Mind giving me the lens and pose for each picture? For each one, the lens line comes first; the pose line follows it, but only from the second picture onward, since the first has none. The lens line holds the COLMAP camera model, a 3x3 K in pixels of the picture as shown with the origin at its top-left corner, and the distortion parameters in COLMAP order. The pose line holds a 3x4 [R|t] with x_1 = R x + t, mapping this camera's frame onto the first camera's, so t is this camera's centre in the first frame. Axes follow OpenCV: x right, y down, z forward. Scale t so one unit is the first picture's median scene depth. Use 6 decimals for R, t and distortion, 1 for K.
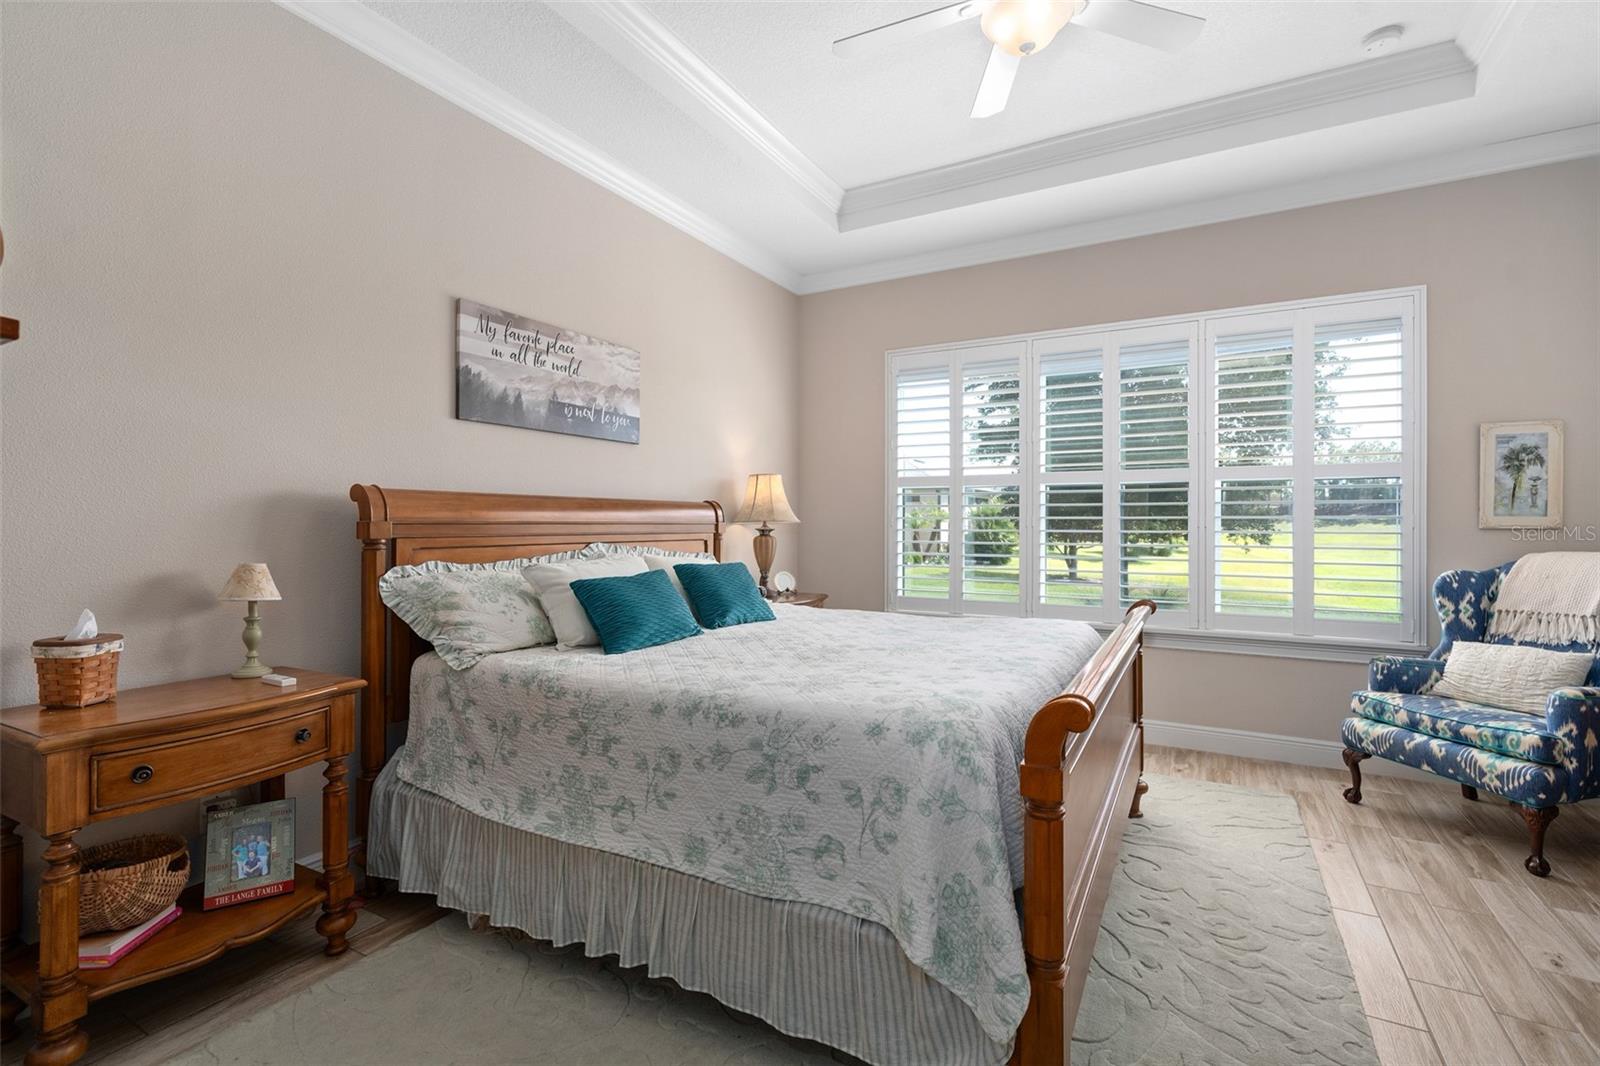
lens RADIAL K [[729.1, 0, 800.4], [0, 729.1, 525.1], [0, 0, 1]] dist [-0.006831, 0.001814]
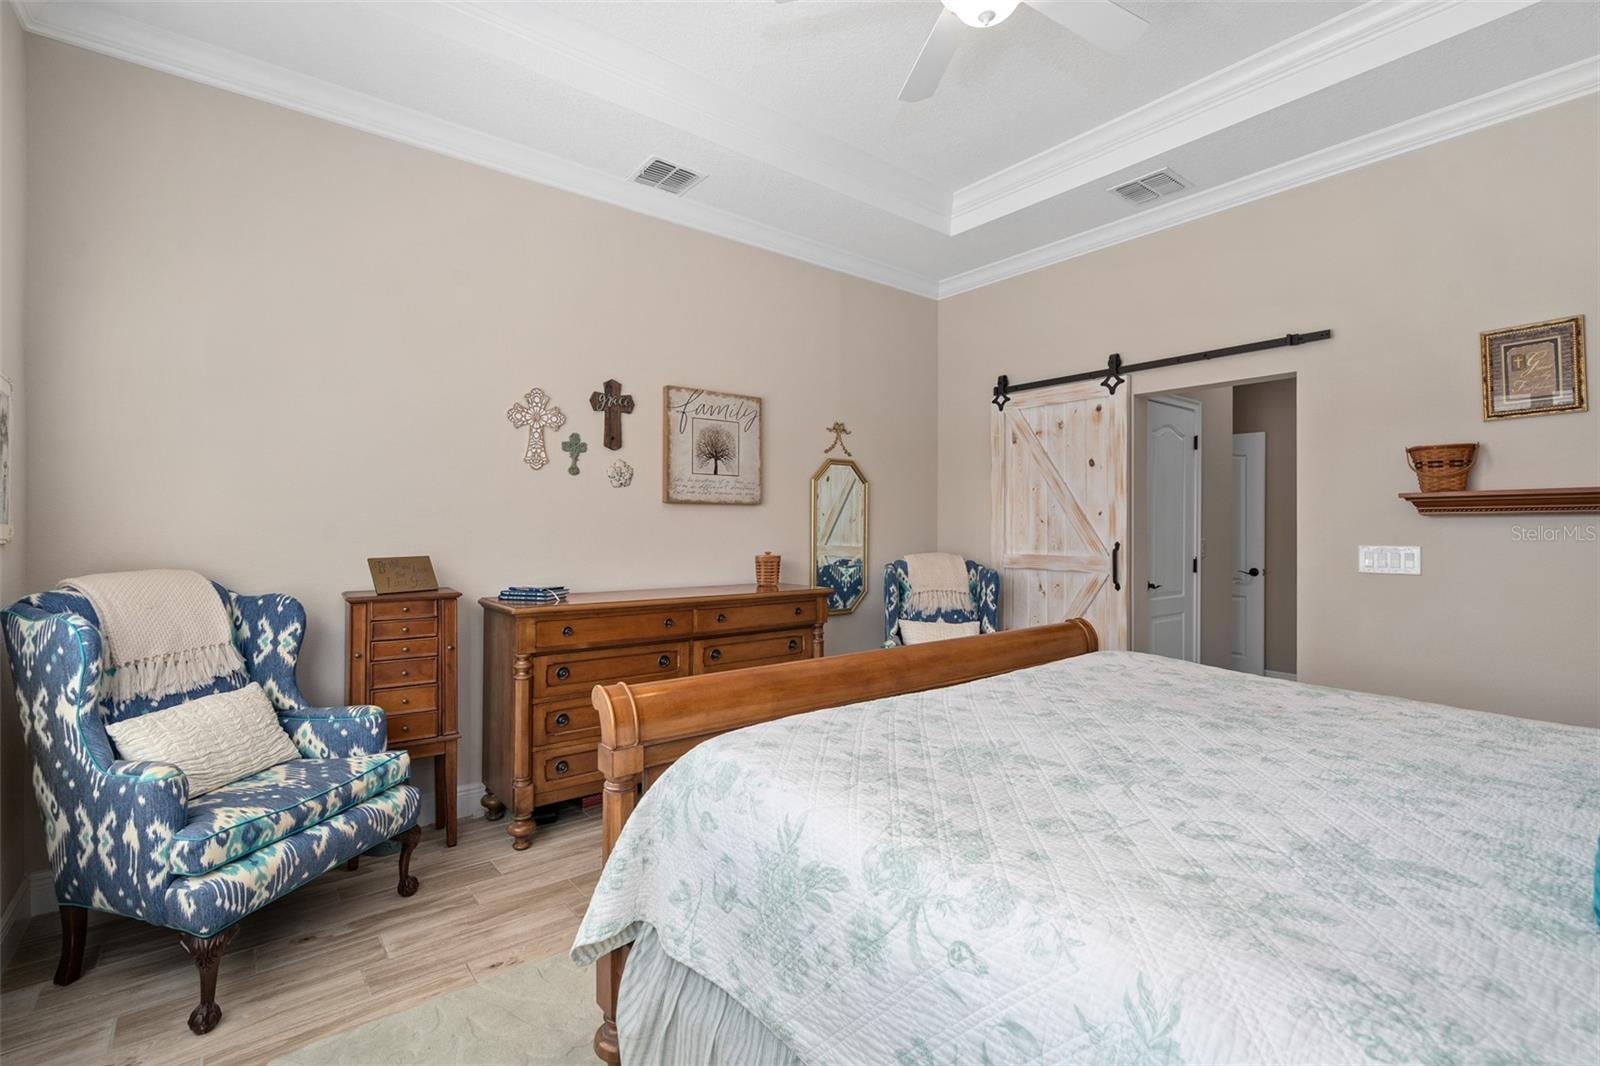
lens RADIAL K [[729.1, 0, 797.8], [0, 729.1, 532.9], [0, 0, 1]] dist [-0.006831, 0.001814]
pose [[-0.931104, 0.007583, 0.364674, 0.158321], [0.005554, 0.999963, -0.006611, 0.007072], [-0.364711, -0.004131, -0.931112, 1.525708]]
